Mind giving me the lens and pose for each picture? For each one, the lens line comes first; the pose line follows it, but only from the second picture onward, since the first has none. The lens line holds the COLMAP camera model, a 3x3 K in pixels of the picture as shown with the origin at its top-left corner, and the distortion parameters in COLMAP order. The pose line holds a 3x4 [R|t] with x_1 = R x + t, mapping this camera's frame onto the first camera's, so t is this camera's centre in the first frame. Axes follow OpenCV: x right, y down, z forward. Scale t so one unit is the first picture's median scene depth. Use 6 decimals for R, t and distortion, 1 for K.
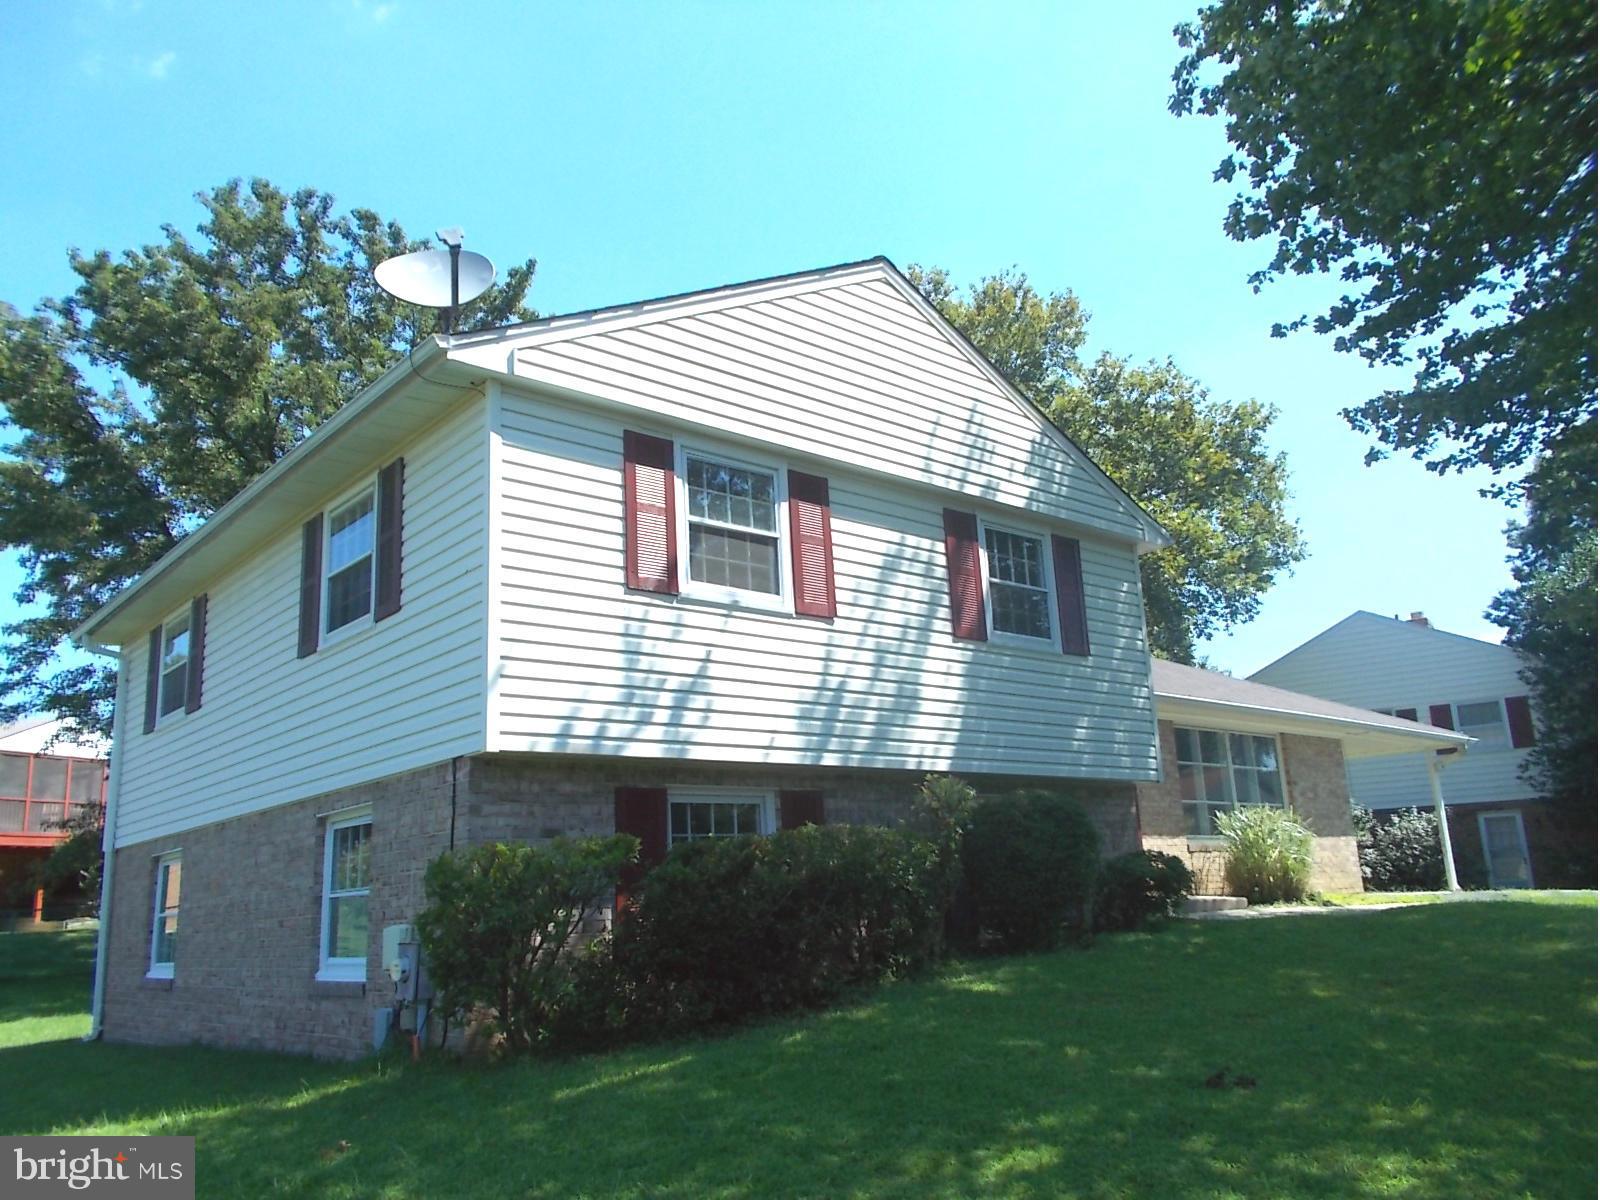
lens RADIAL K [[1234.3, 0, 800.0], [0, 1234.3, 600.0], [0, 0, 1]] dist [0.051940, -0.001693]
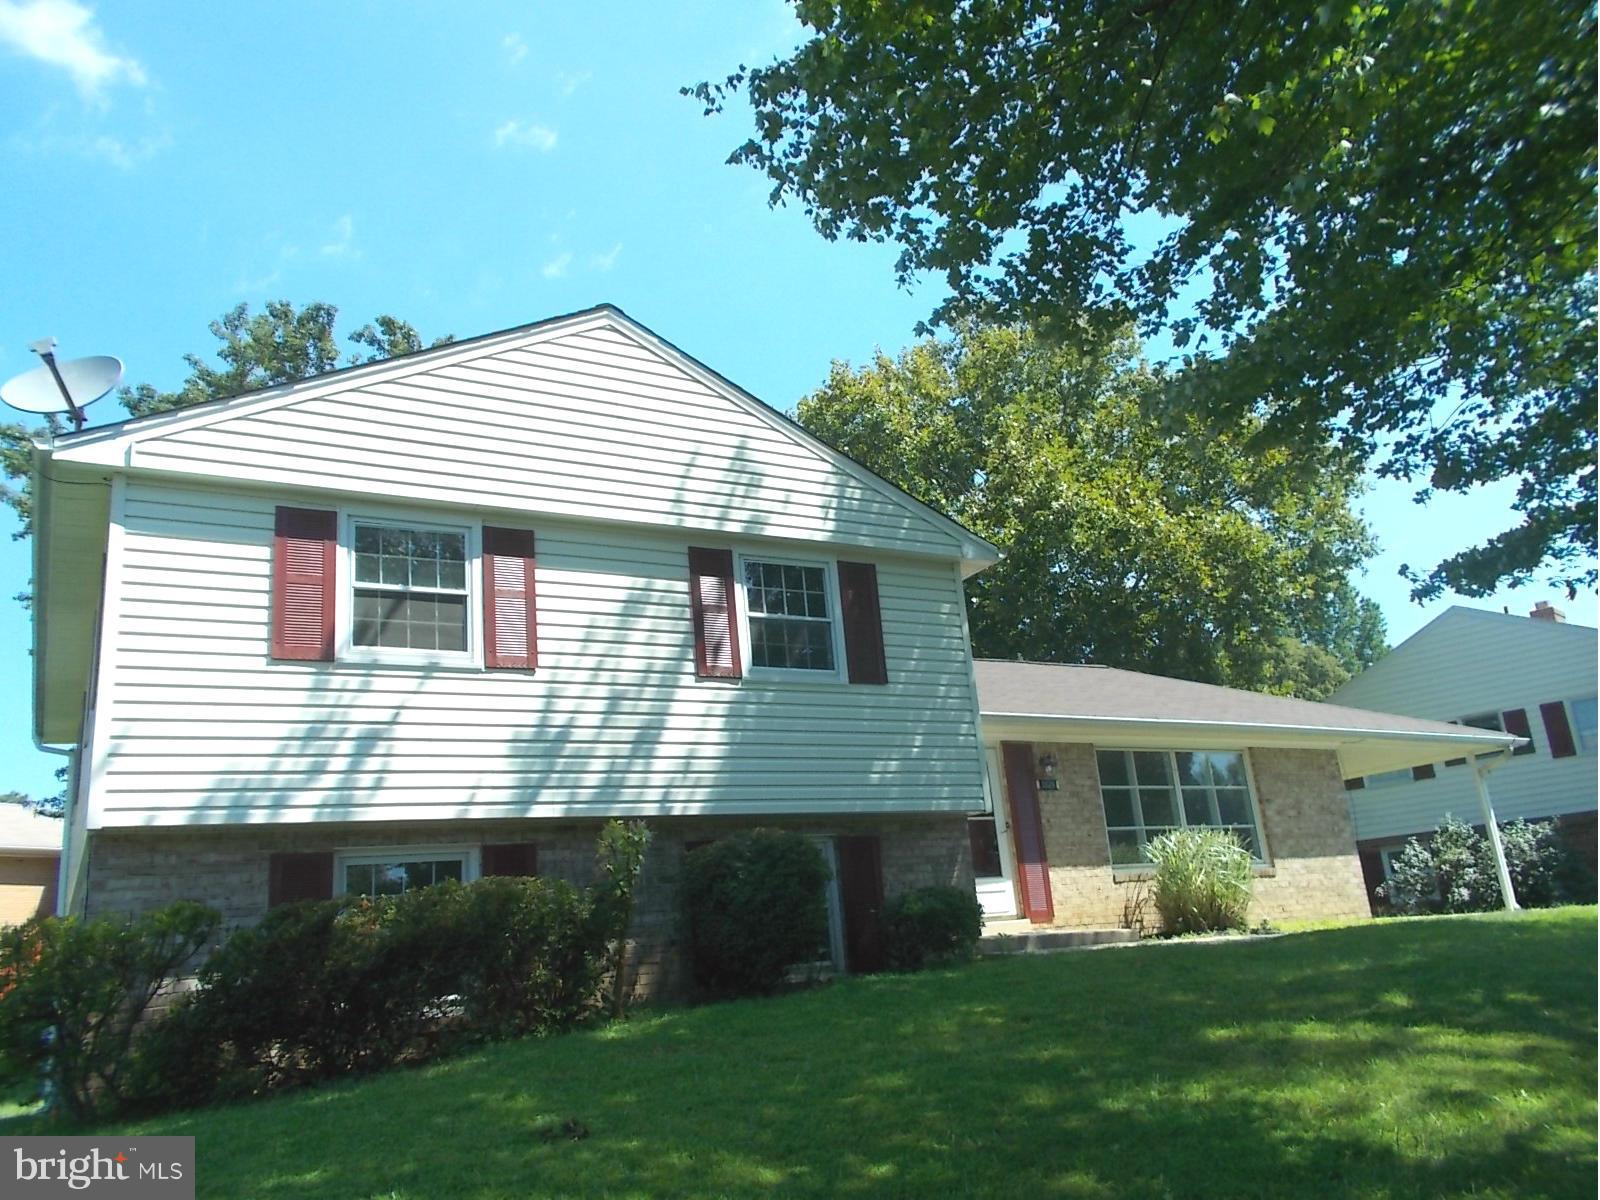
lens RADIAL K [[1251.3, 0, 800.0], [0, 1251.3, 600.0], [0, 0, 1]] dist [0.043689, 0.001931]
pose [[0.981712, -0.092749, -0.166250, 0.401017], [0.085801, 0.995130, -0.048515, 0.025701], [0.169940, 0.033364, 0.984889, 0.032428]]
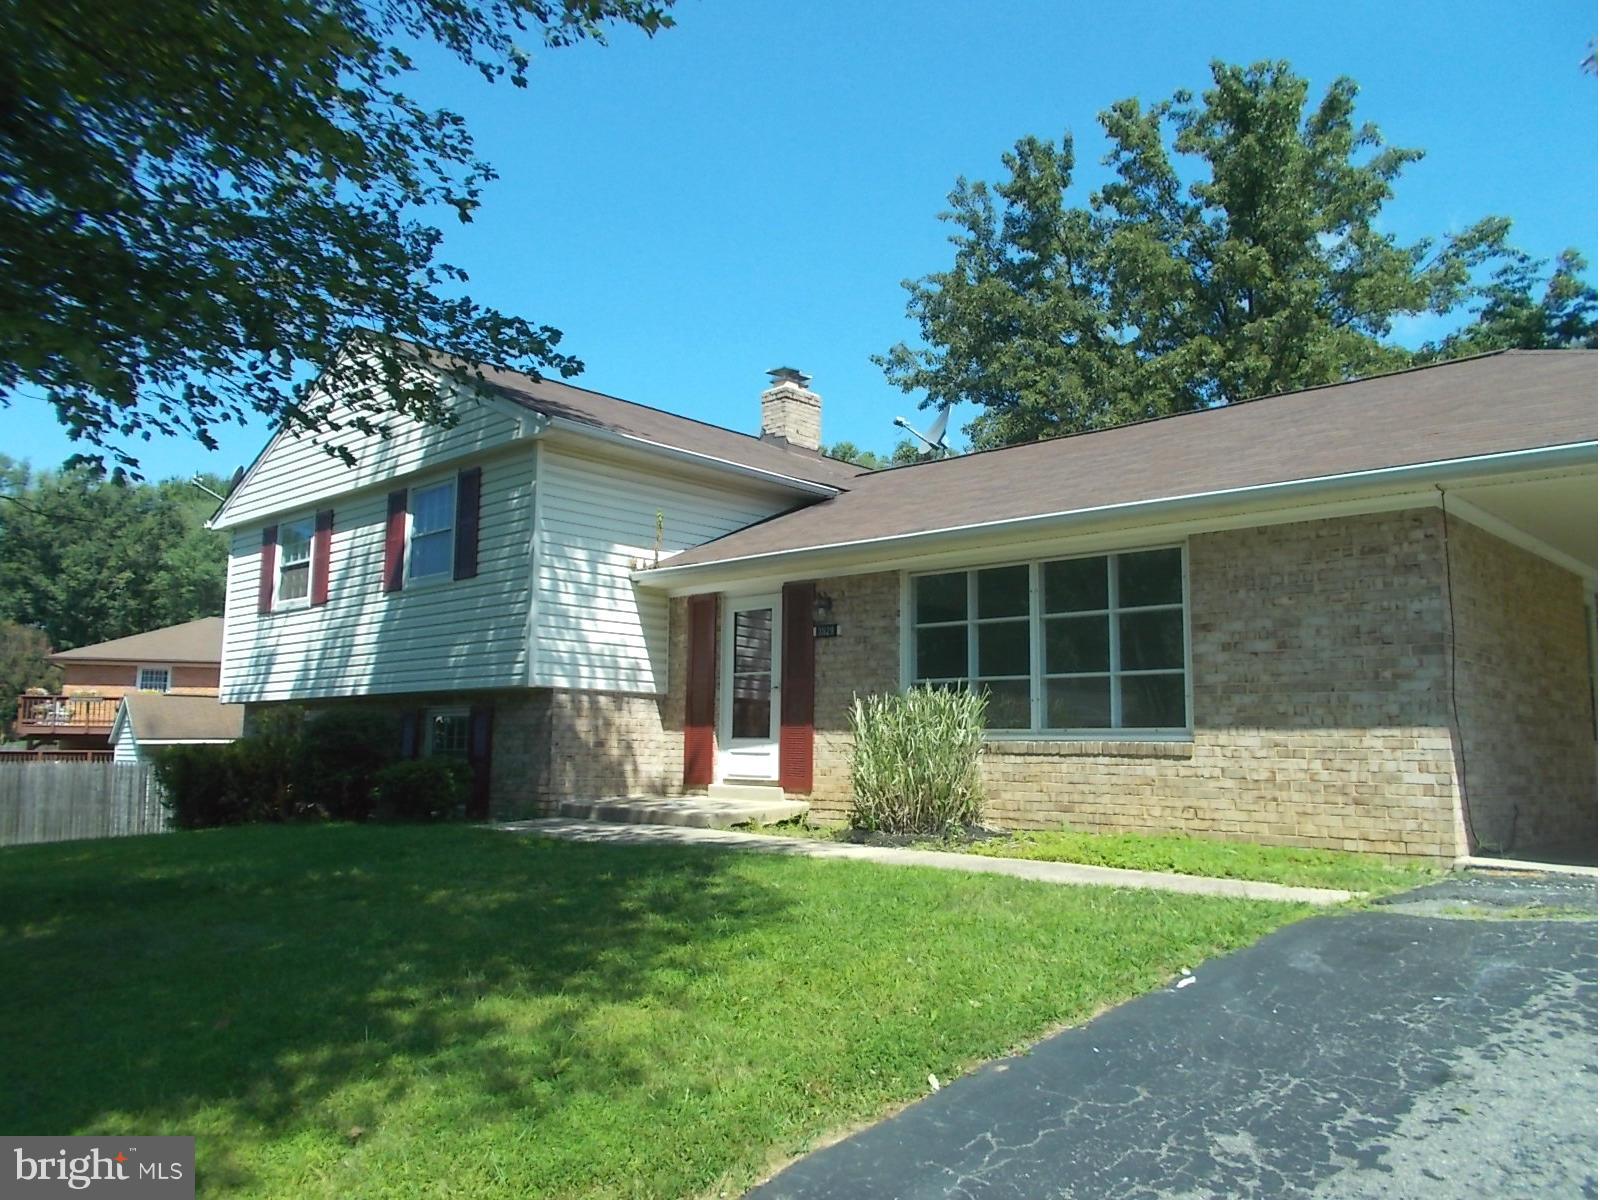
lens RADIAL K [[1234.3, 0, 800.0], [0, 1234.3, 600.0], [0, 0, 1]] dist [0.051940, -0.001693]
pose [[0.084662, -0.080535, -0.993150, 1.597794], [0.216797, 0.974338, -0.060529, 0.231161], [0.972539, -0.210187, 0.099949, 1.393272]]
